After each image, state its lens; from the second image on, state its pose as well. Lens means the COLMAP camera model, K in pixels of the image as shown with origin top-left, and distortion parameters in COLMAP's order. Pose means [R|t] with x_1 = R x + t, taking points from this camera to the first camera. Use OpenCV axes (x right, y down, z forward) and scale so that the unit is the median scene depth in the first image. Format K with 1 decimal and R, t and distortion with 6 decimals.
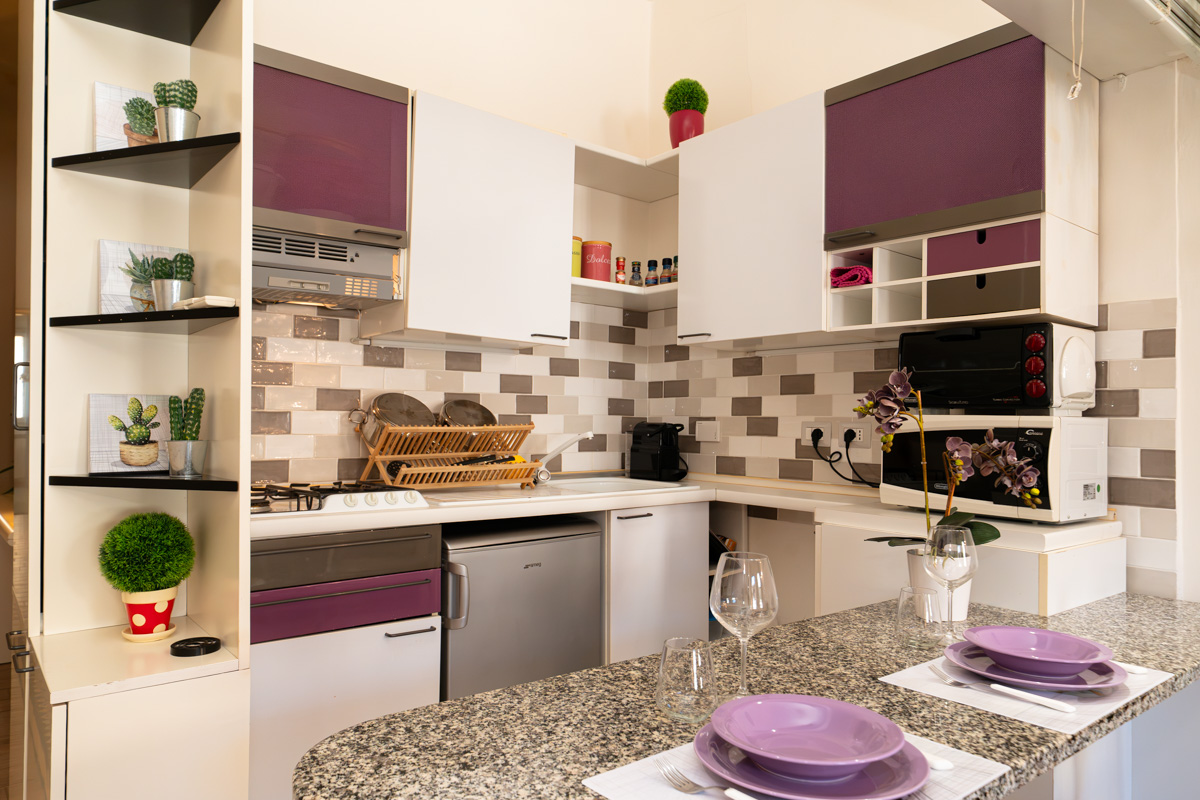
lens RADIAL K [[797.1, 0, 590.7], [0, 797.1, 410.2], [0, 0, 1]] dist [-0.016286, -0.001893]
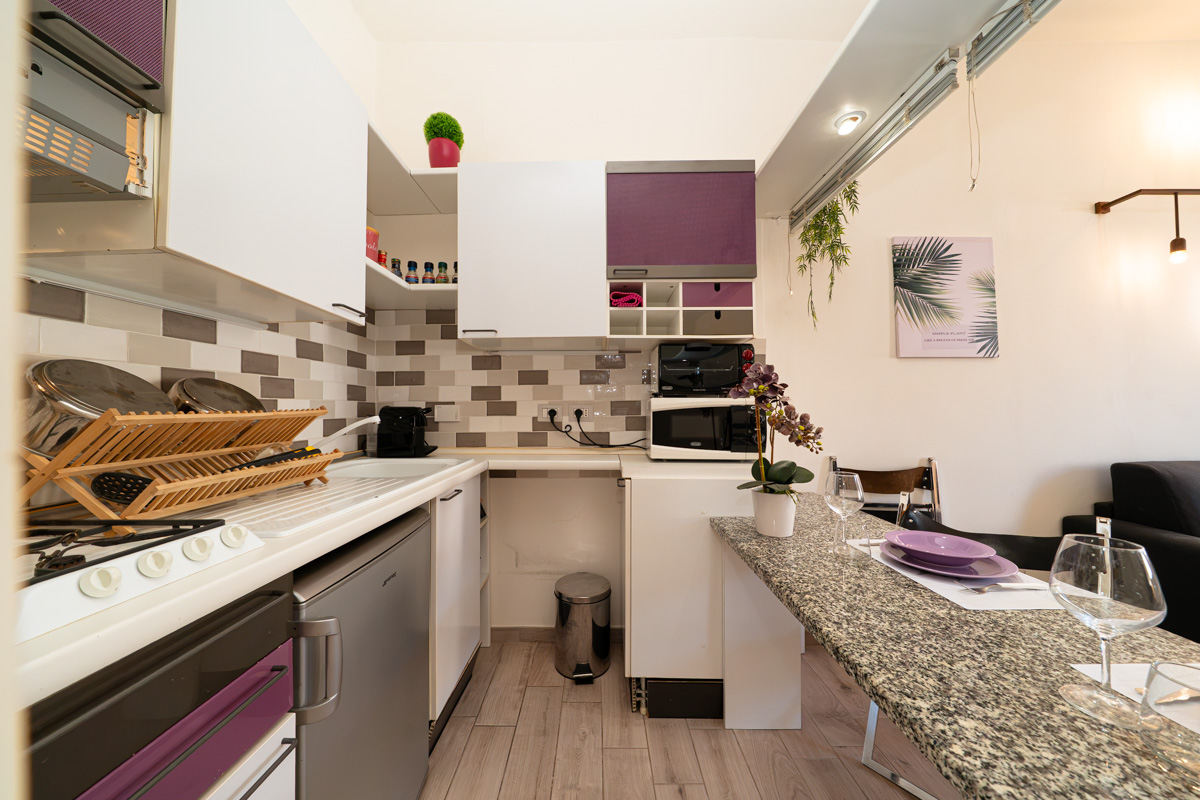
lens RADIAL K [[408.8, 0, 596.5], [0, 408.8, 401.7], [0, 0, 1]] dist [-0.006865, 0.000128]
pose [[0.640512, -0.001093, 0.767947, -0.256012], [0.001311, 0.999999, 0.000330, 0.011690], [-0.767947, 0.000795, 0.640513, 0.557873]]
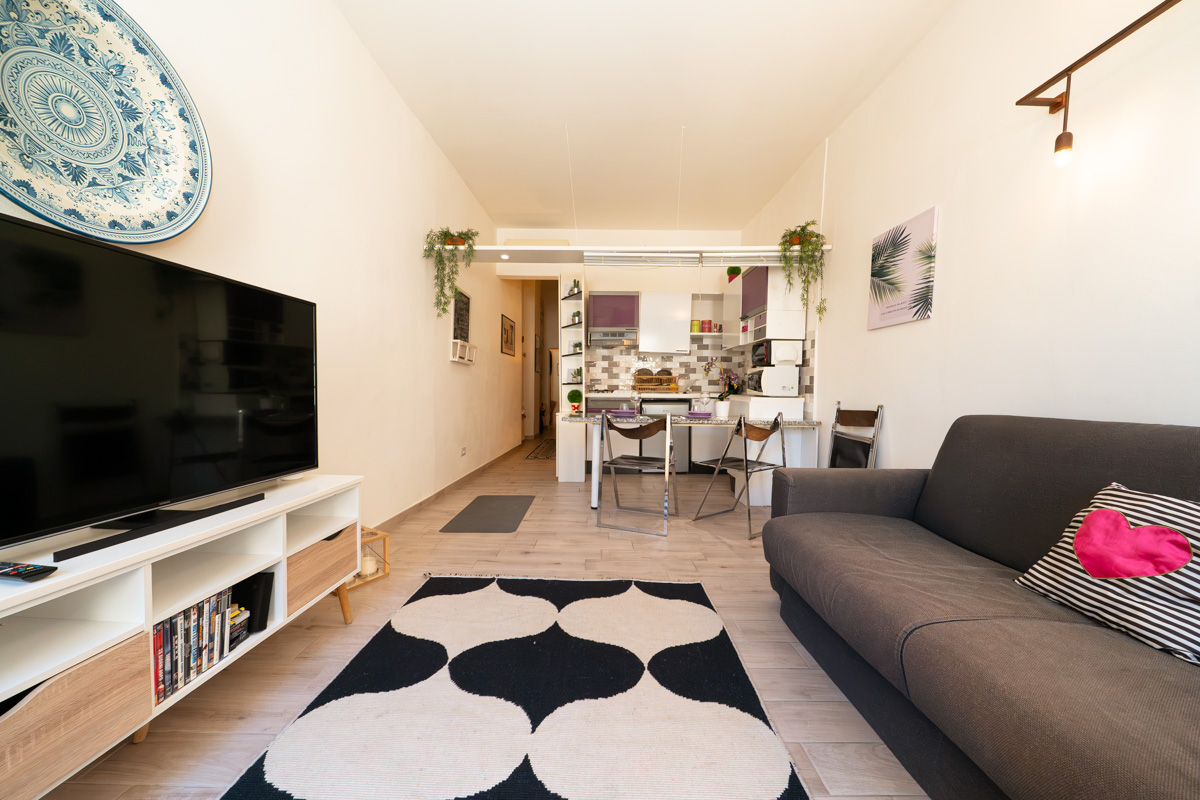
lens RADIAL K [[408.8, 0, 596.9], [0, 408.8, 402.1], [0, 0, 1]] dist [-0.006865, 0.000128]
pose [[0.772481, 0.018265, -0.634776, 0.936082], [0.007663, 0.999245, 0.038077, 0.073655], [0.634992, -0.034278, 0.771758, -0.759939]]
